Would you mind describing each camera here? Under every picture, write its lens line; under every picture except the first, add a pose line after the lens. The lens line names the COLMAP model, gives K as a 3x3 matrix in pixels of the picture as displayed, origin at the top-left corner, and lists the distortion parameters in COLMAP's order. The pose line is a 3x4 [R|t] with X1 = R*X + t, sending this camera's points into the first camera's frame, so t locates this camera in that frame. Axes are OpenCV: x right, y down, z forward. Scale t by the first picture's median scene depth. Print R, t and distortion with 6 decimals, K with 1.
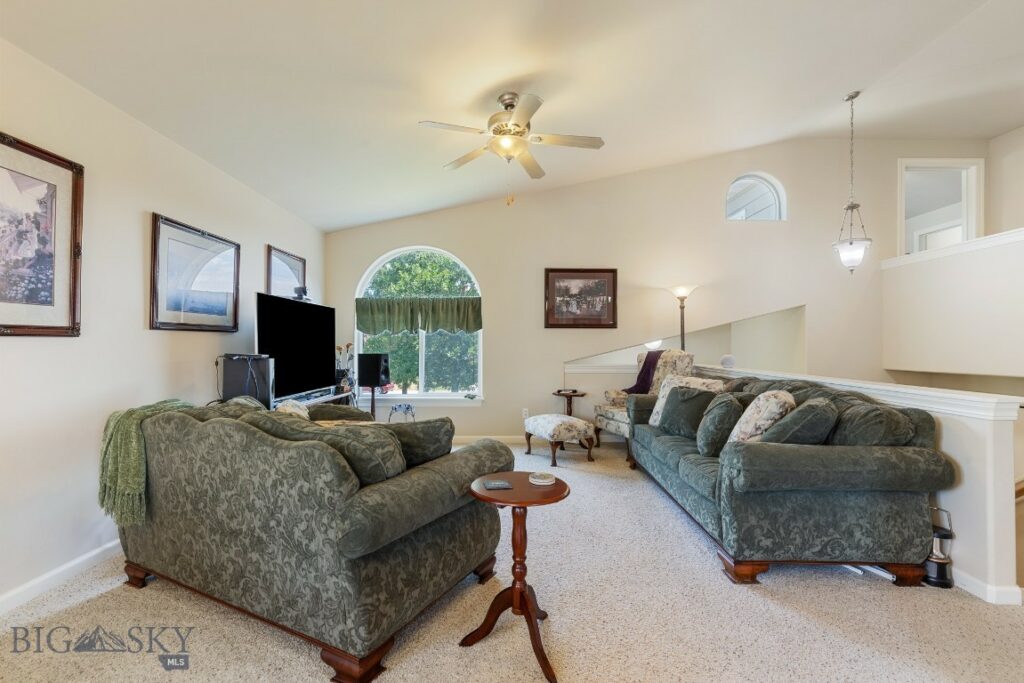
lens RADIAL K [[463.6, 0, 515.4], [0, 463.6, 339.2], [0, 0, 1]] dist [0.006086, -0.000019]
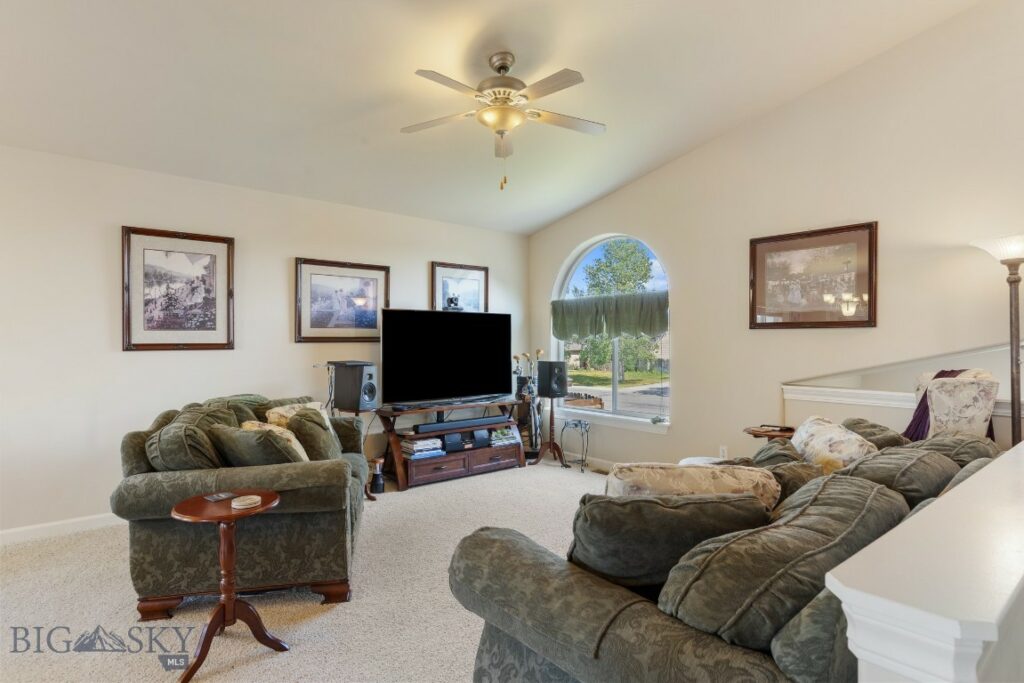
lens RADIAL K [[546.1, 0, 513.2], [0, 546.1, 341.7], [0, 0, 1]] dist [0.004502, -0.000163]
pose [[0.639039, -0.001547, -0.769173, 0.839350], [0.009348, 0.999940, 0.005756, -0.026370], [0.769117, -0.010869, 0.639015, 0.444400]]
